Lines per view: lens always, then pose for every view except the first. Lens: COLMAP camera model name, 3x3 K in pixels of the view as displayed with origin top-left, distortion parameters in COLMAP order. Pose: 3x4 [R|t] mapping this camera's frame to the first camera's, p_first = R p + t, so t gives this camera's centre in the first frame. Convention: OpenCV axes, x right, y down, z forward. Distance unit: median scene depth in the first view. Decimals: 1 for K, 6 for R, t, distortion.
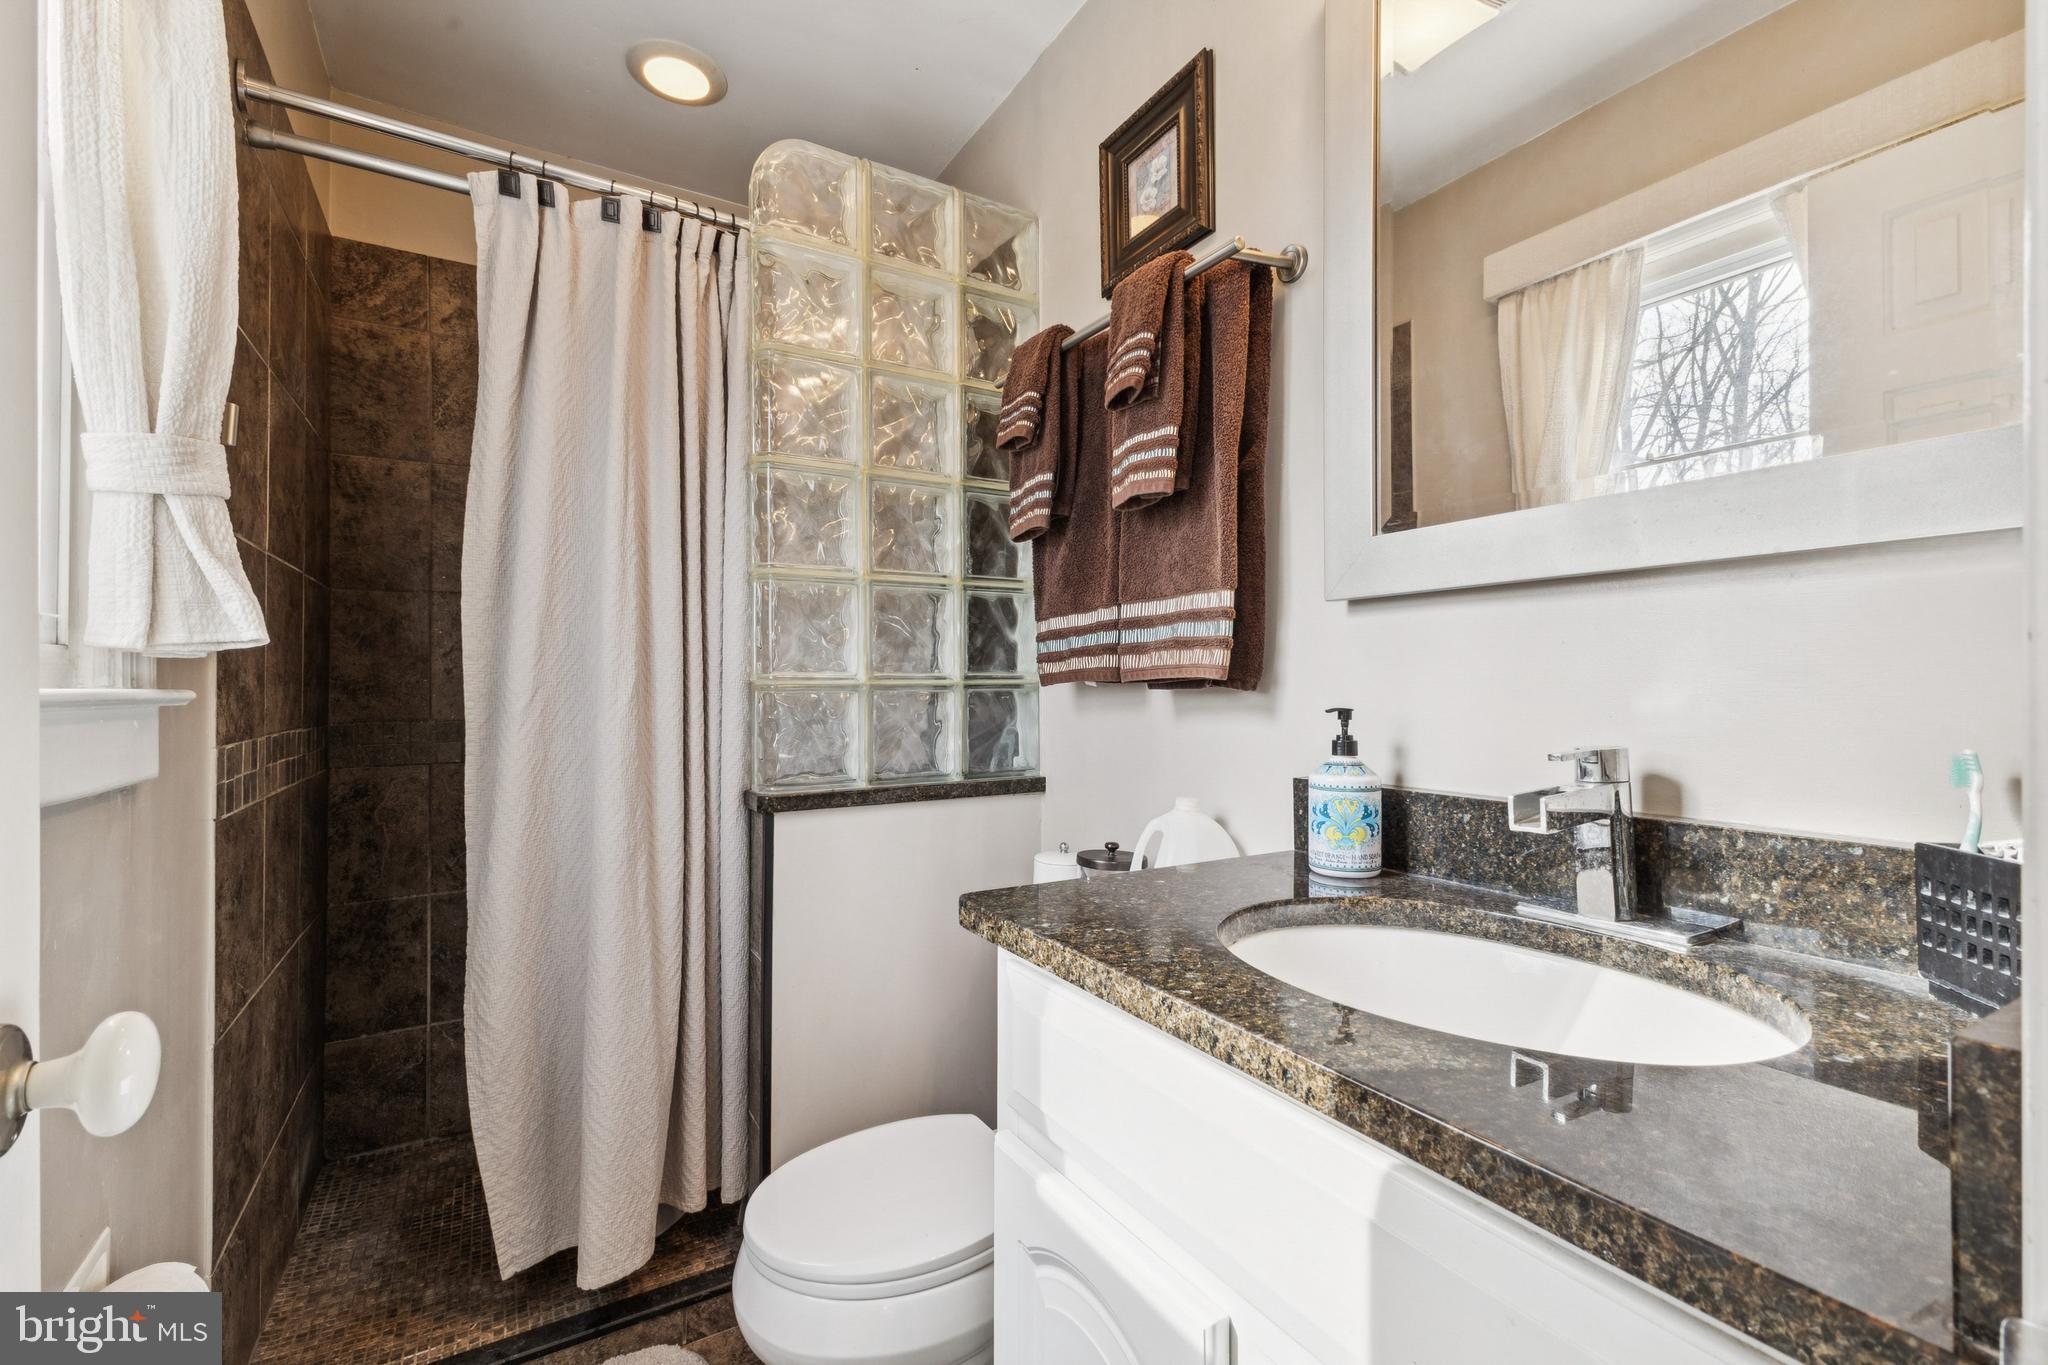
lens RADIAL K [[894.3, 0, 1022.1], [0, 894.3, 671.4], [0, 0, 1]] dist [0.005558, 0.000404]
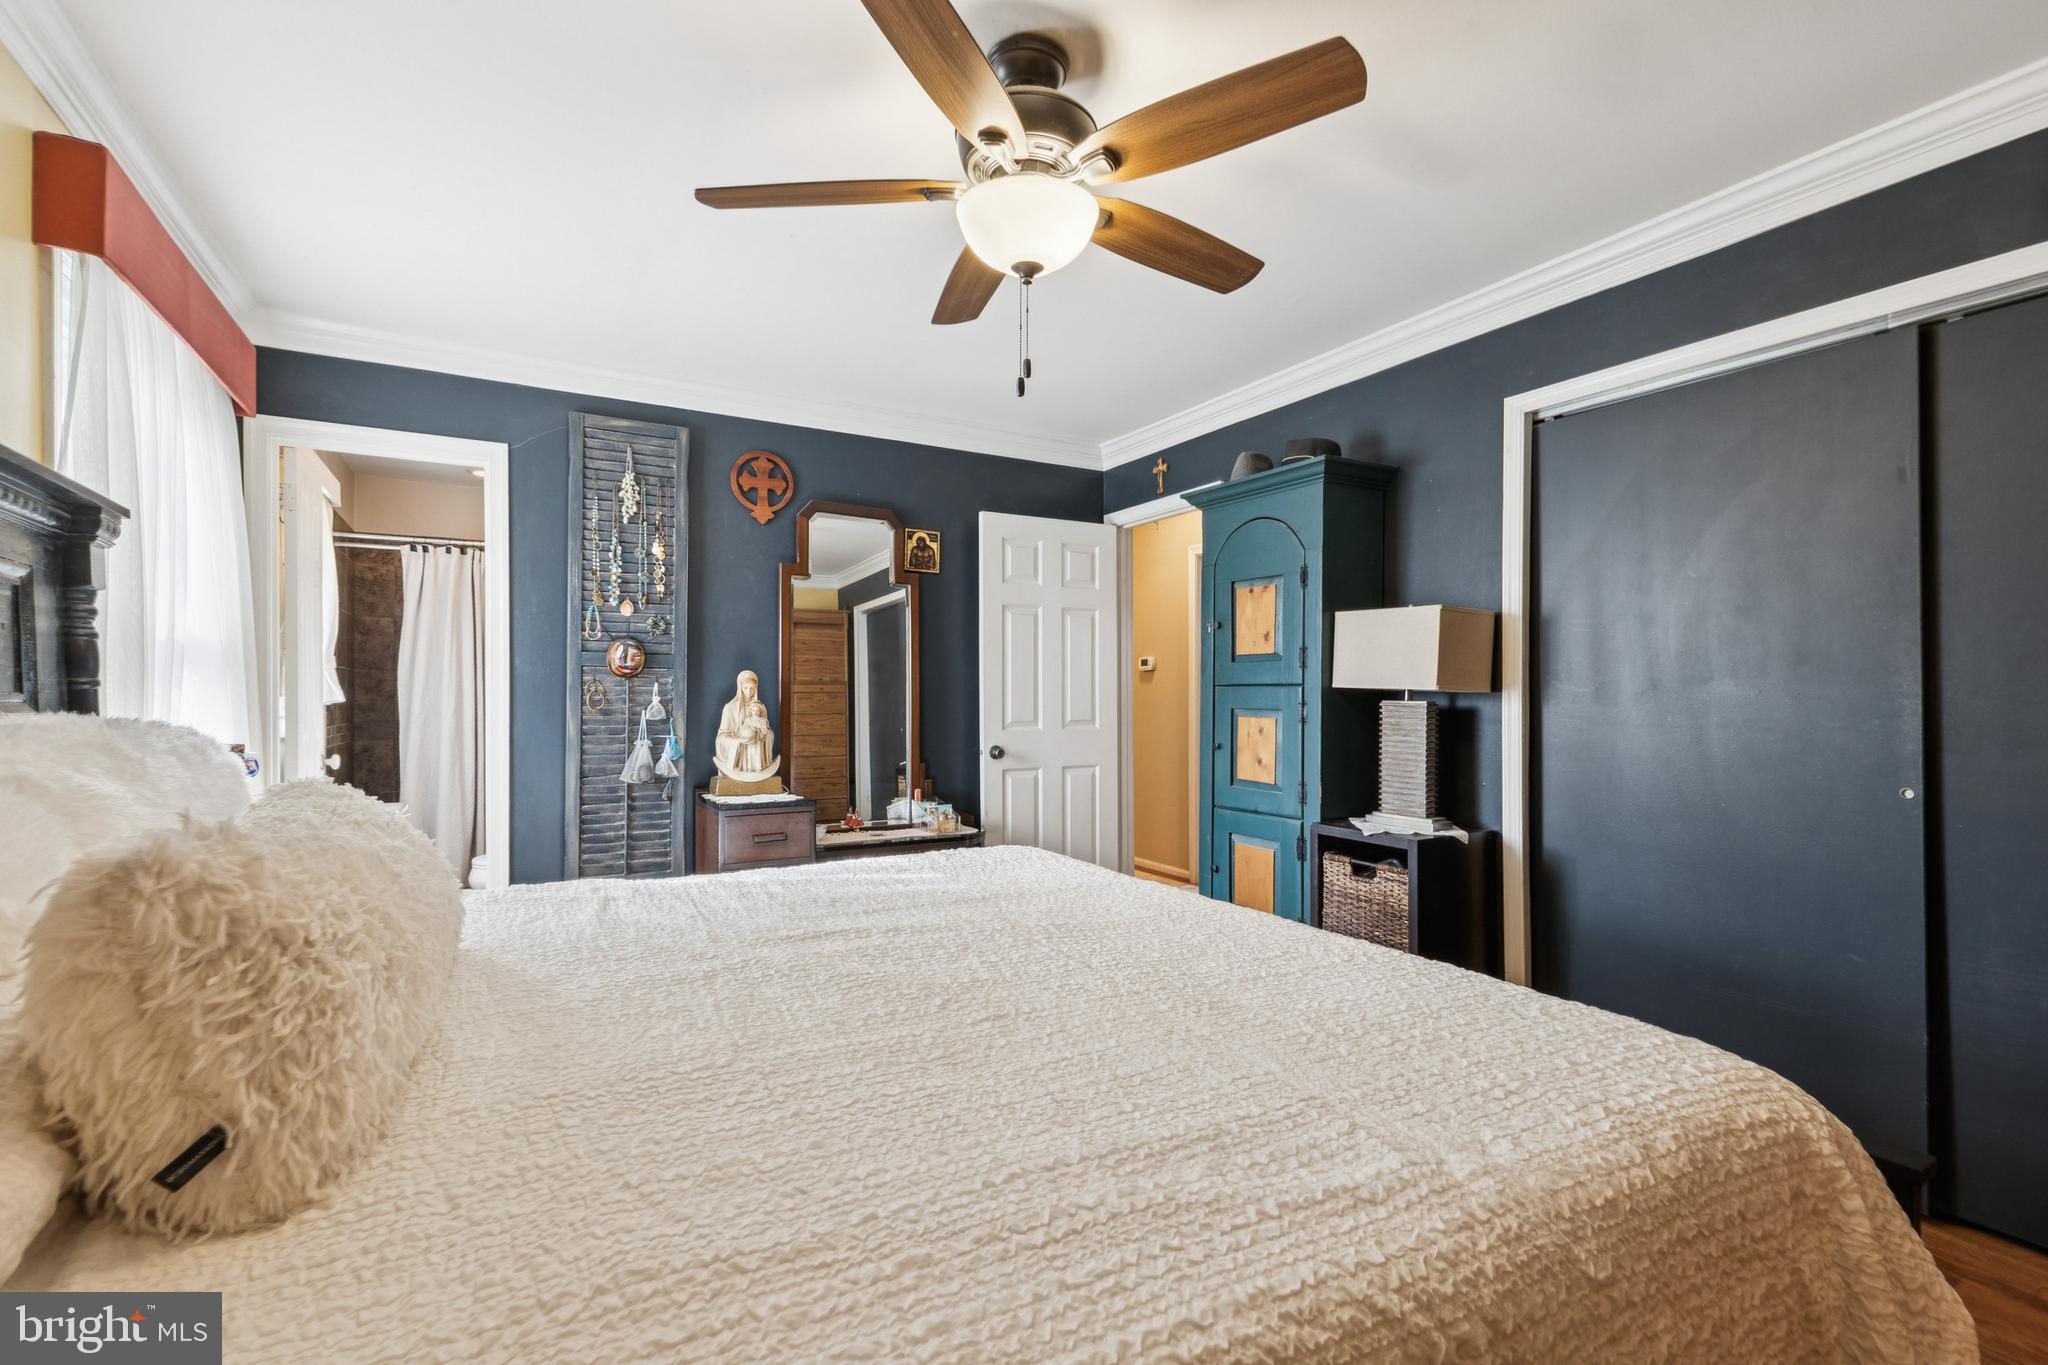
lens RADIAL K [[881.6, 0, 1021.5], [0, 881.6, 694.5], [0, 0, 1]] dist [0.003509, 0.000264]
pose [[0.999988, 0.003606, -0.003264, 1.129010], [-0.003574, 0.999946, 0.009763, -0.052307], [0.003299, -0.009752, 0.999947, -1.498783]]
